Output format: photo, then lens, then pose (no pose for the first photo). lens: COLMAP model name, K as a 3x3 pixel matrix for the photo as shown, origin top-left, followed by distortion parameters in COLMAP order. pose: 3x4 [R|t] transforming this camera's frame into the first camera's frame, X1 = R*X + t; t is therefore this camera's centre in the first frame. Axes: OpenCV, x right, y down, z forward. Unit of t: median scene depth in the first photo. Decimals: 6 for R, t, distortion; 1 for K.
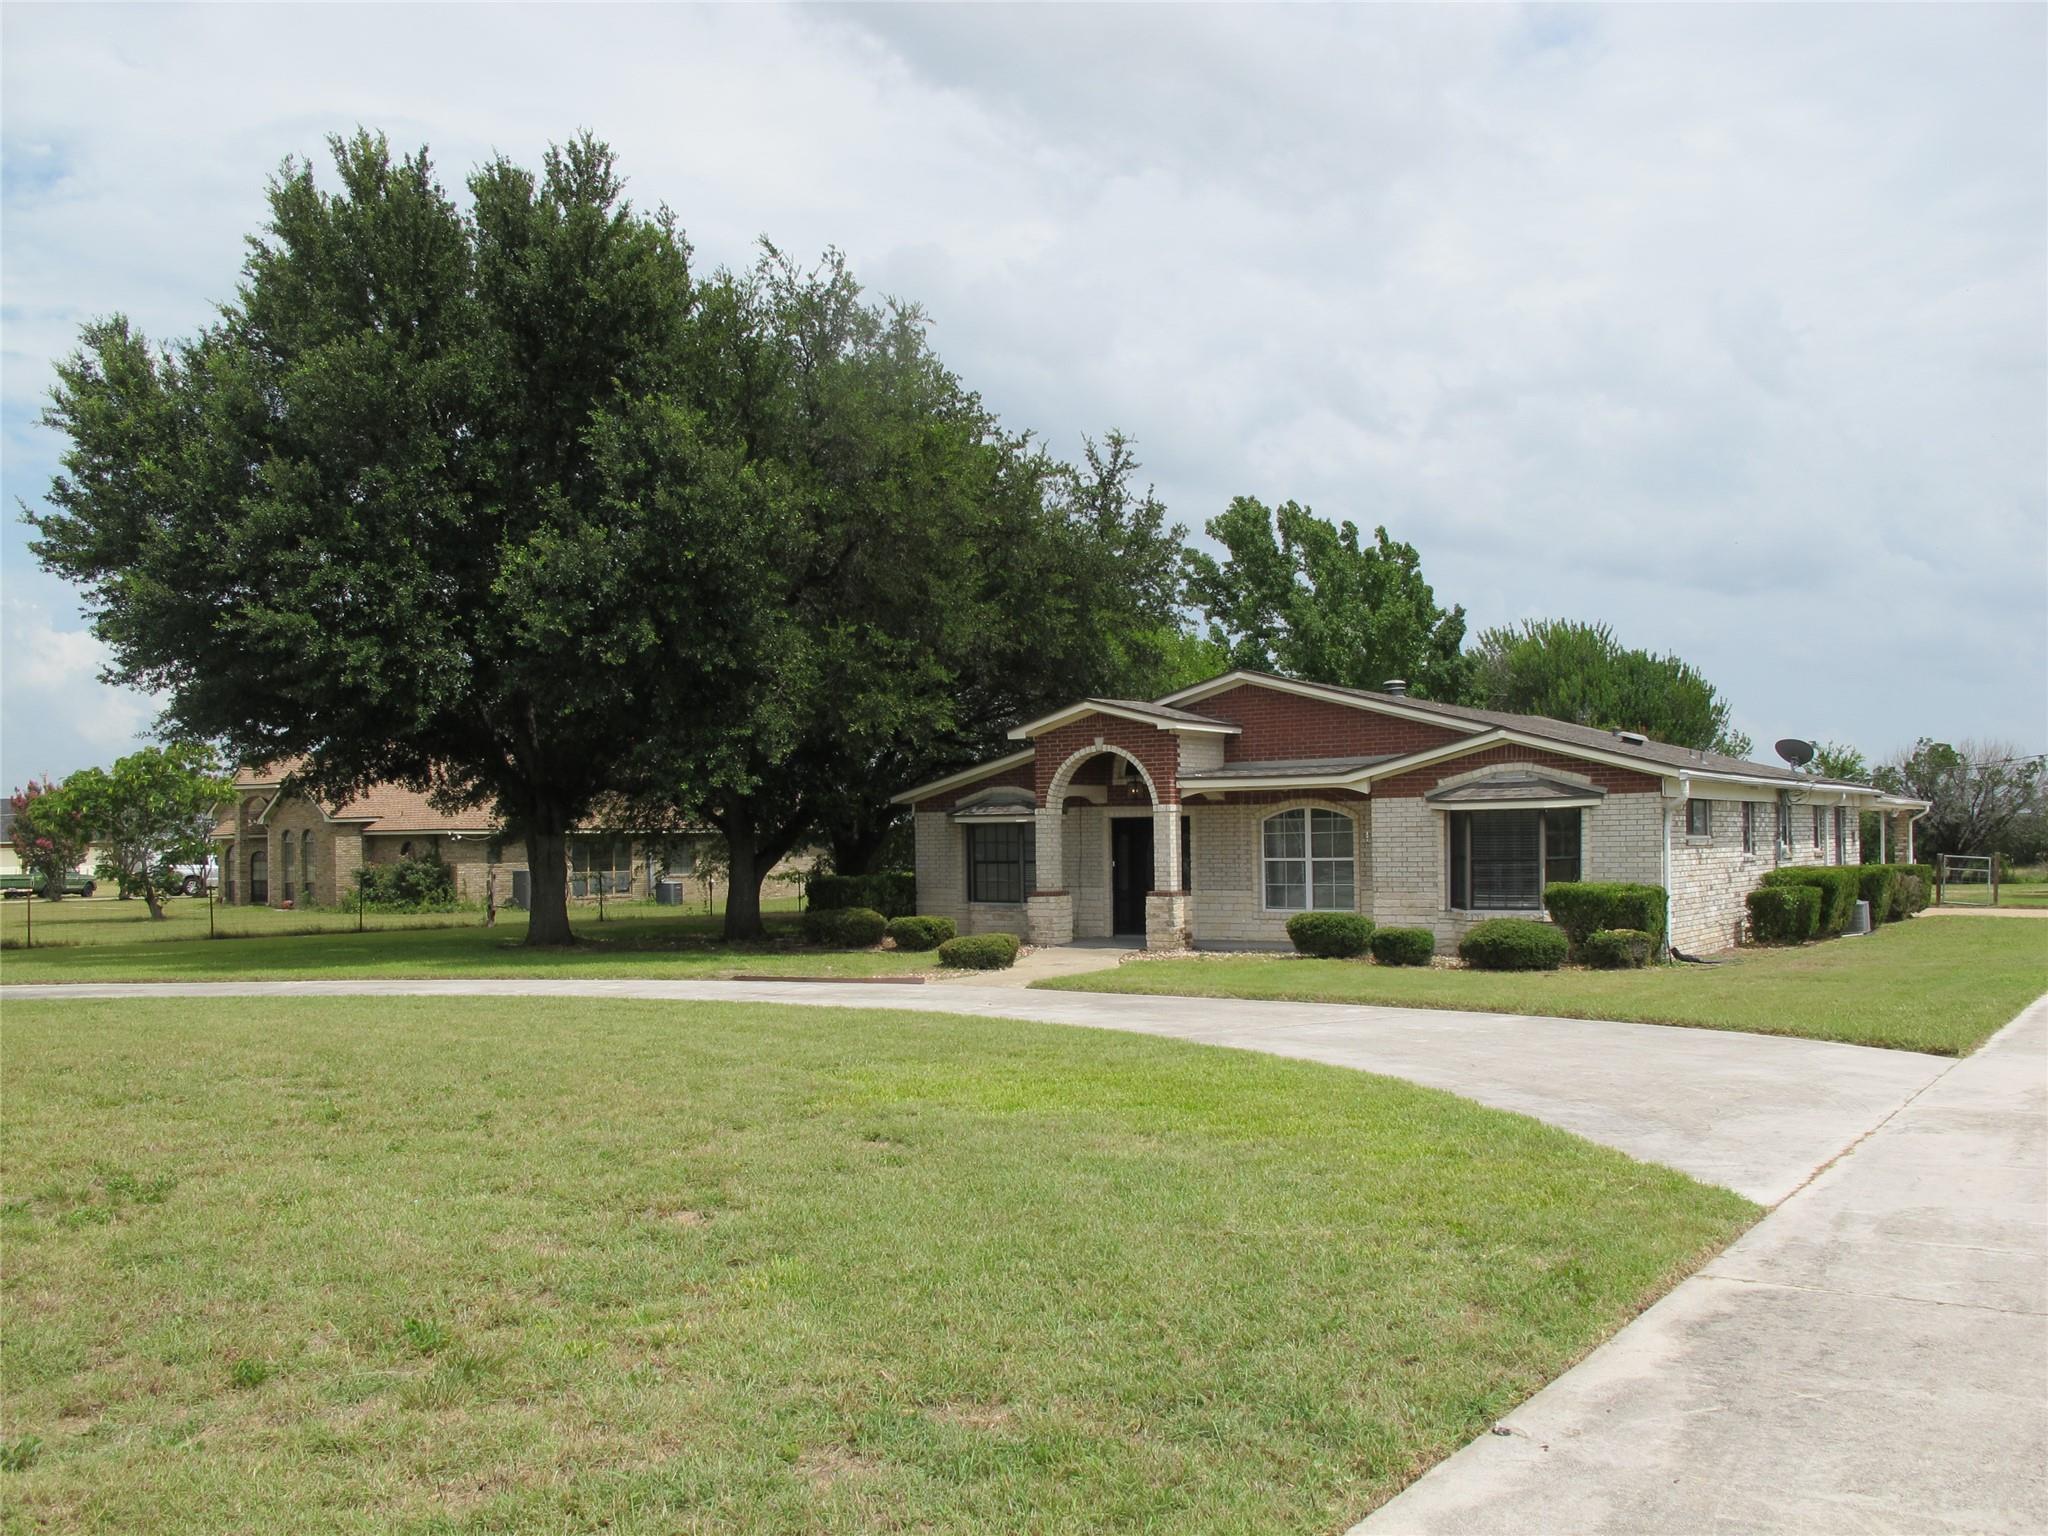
lens RADIAL K [[1721.0, 0, 1027.4], [0, 1721.0, 778.4], [0, 0, 1]] dist [-0.136731, 0.096187]
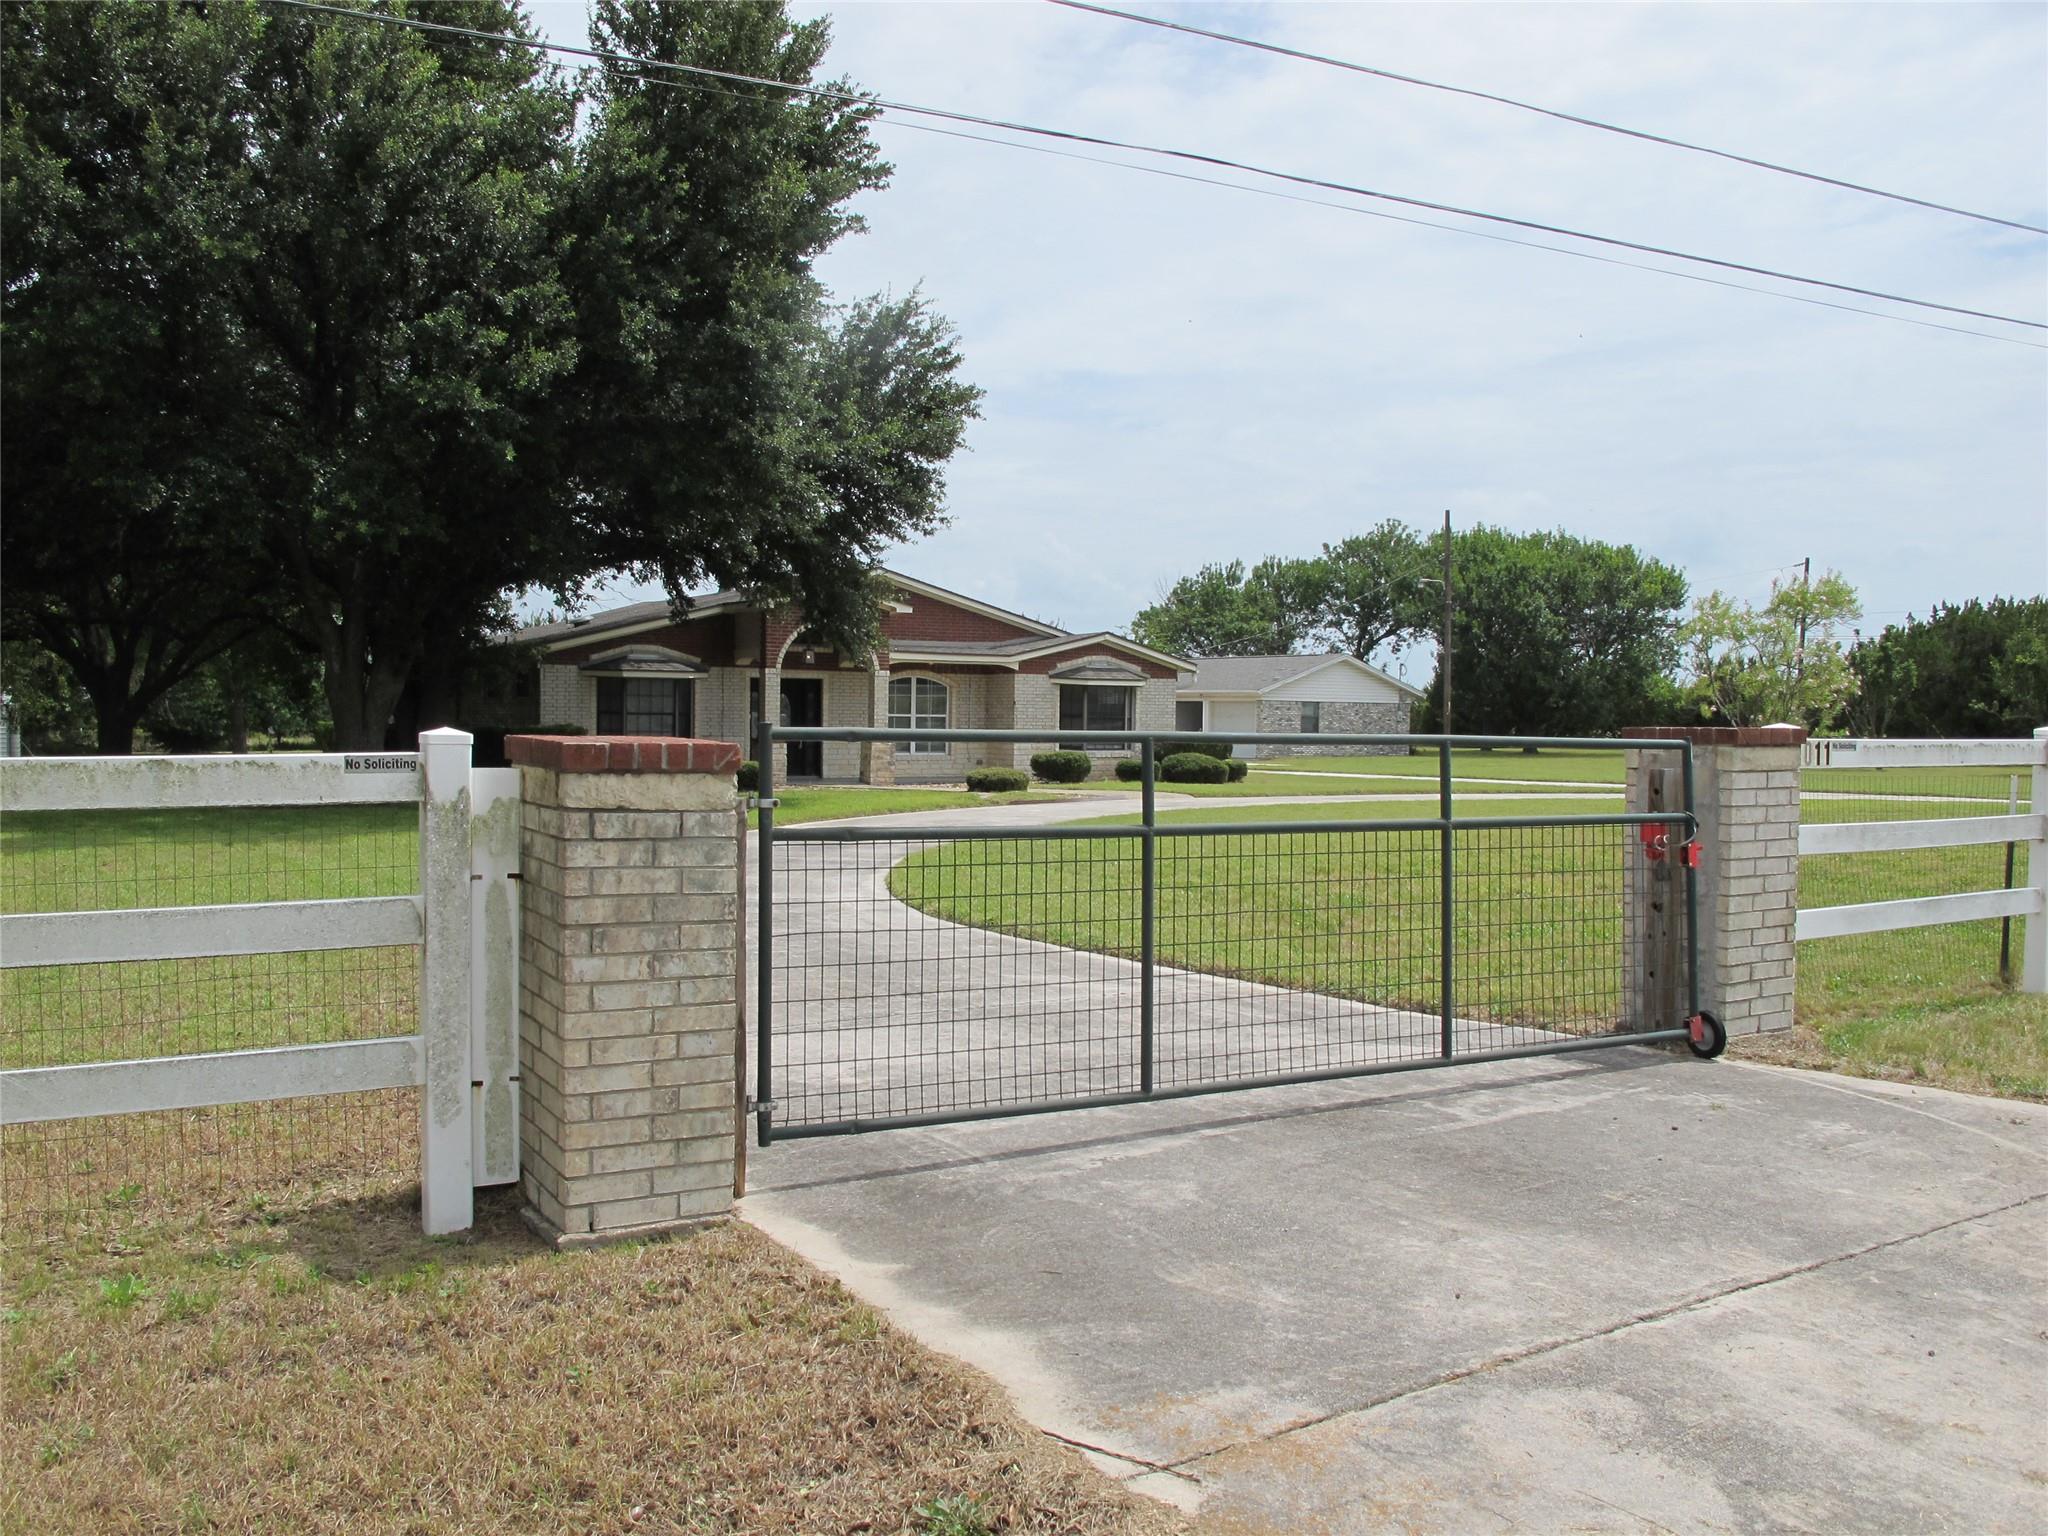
lens RADIAL K [[1721.0, 0, 1014.3], [0, 1721.0, 765.2], [0, 0, 1]] dist [-0.136731, 0.096187]
pose [[0.387440, -0.010644, 0.921833, -1.059176], [-0.051716, 0.998108, 0.033261, 0.037905], [-0.920443, -0.060560, 0.386157, 0.413564]]
